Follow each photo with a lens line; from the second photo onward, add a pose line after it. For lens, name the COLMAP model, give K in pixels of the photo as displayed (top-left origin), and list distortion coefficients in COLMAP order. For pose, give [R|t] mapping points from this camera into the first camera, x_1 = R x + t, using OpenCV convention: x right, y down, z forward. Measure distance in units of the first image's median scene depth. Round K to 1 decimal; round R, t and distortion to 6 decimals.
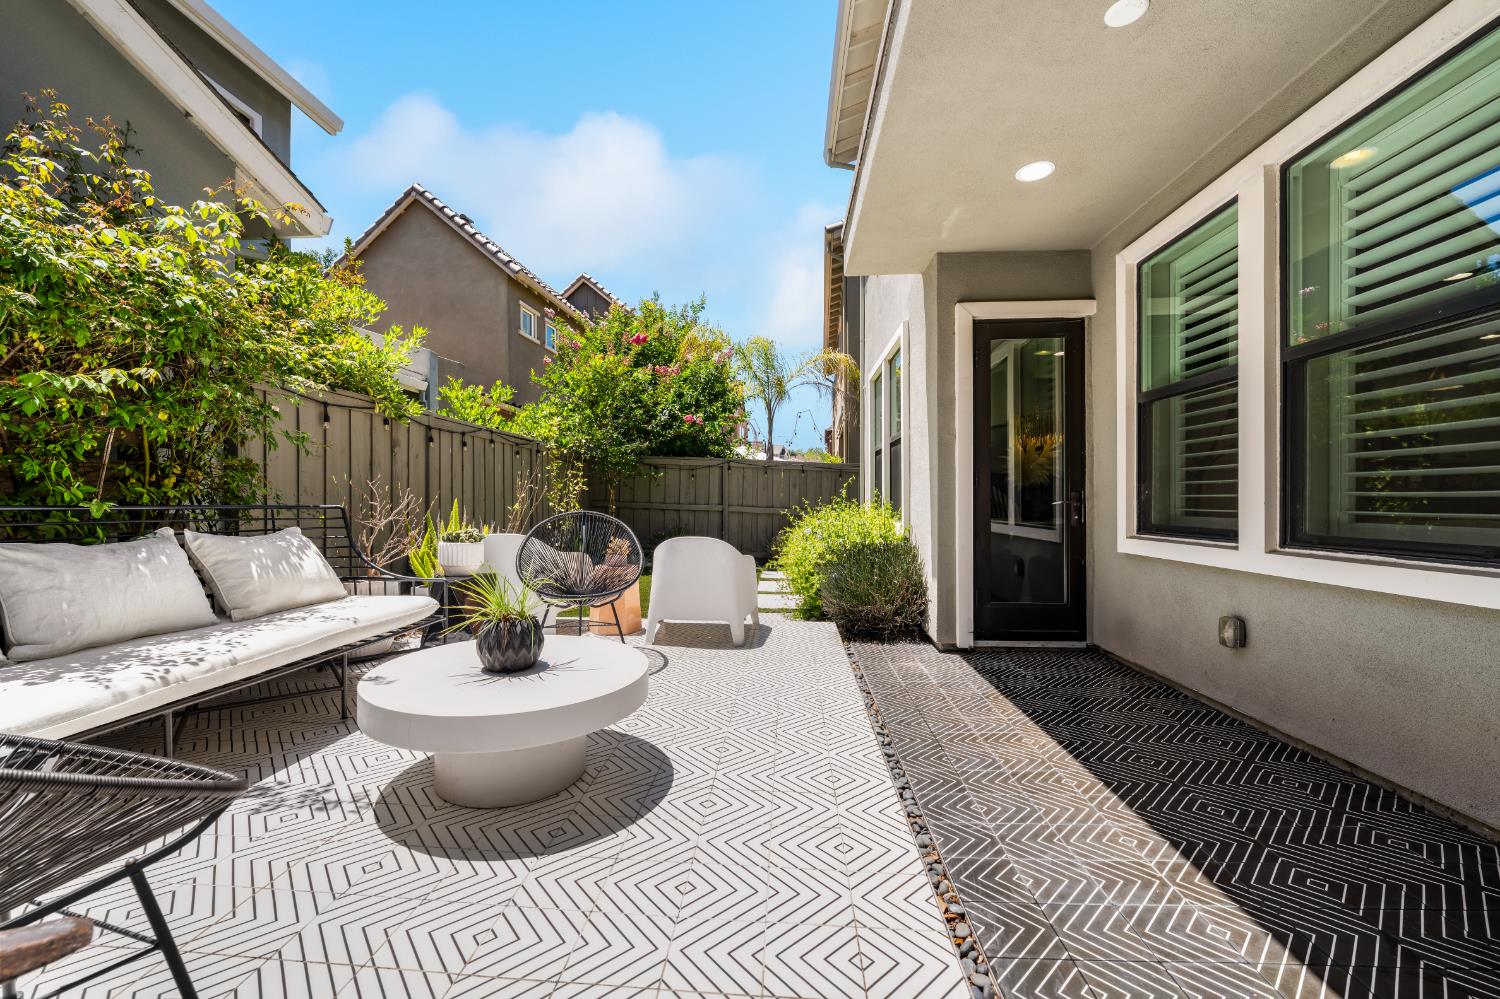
lens RADIAL K [[605.4, 0, 750.0], [0, 605.4, 499.5], [0, 0, 1]] dist [-0.001707, -0.000184]
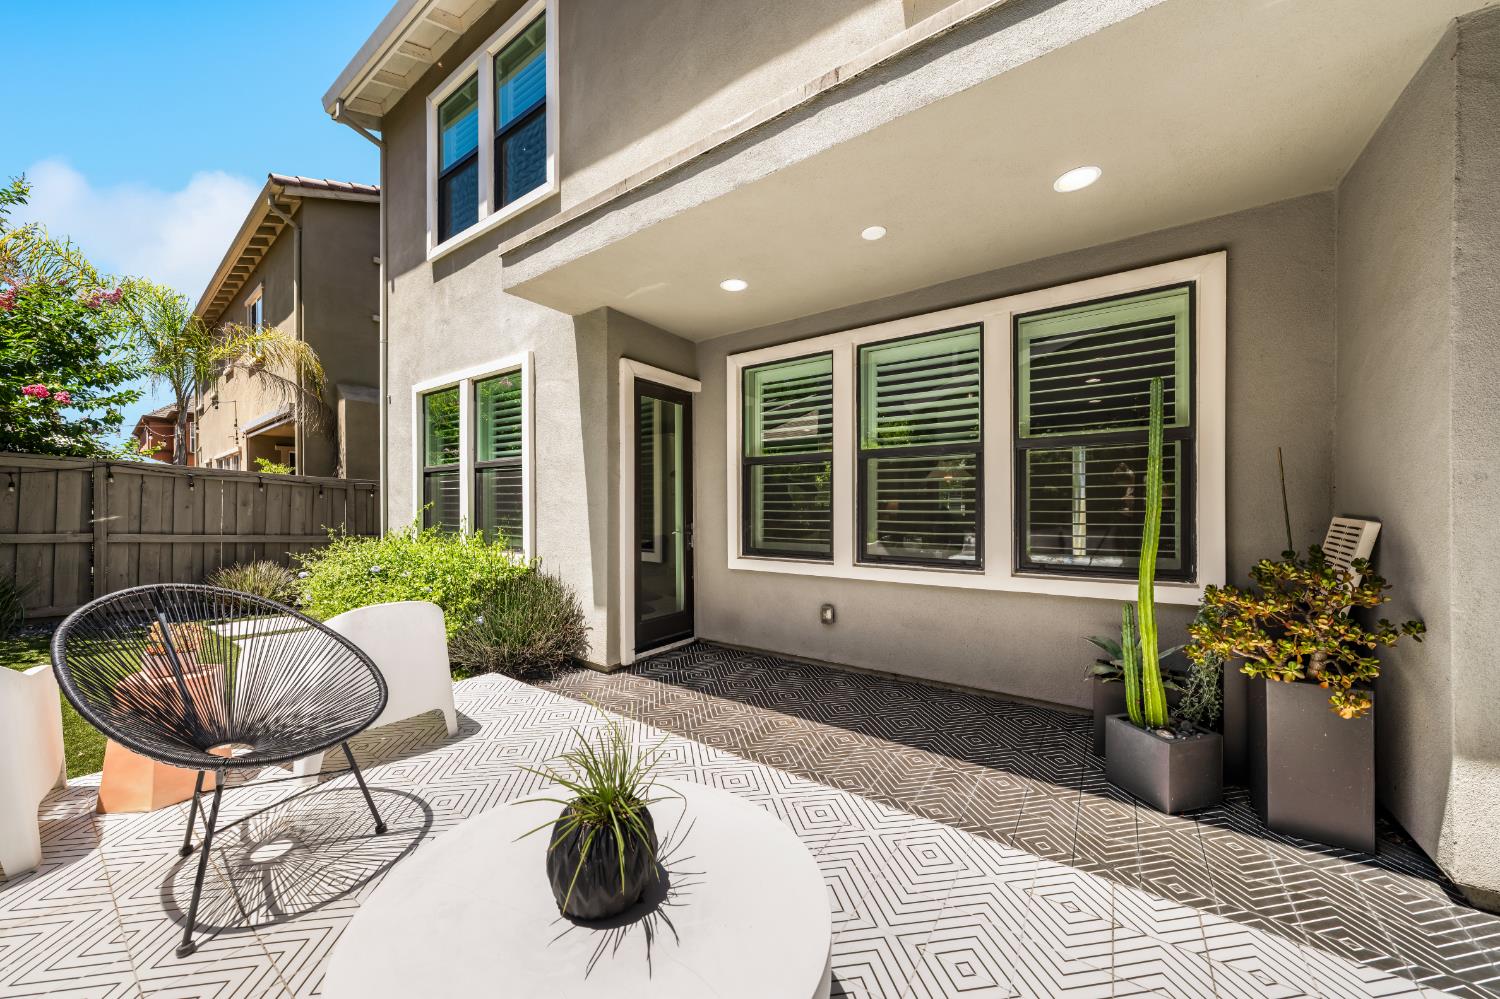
lens RADIAL K [[521.3, 0, 750.0], [0, 521.3, 499.5], [0, 0, 1]] dist [-0.000583, -0.000065]
pose [[0.511993, 0.024156, 0.858650, -0.414855], [-0.007391, 0.999691, -0.023717, -0.045929], [-0.858958, 0.005797, 0.512014, 0.343961]]
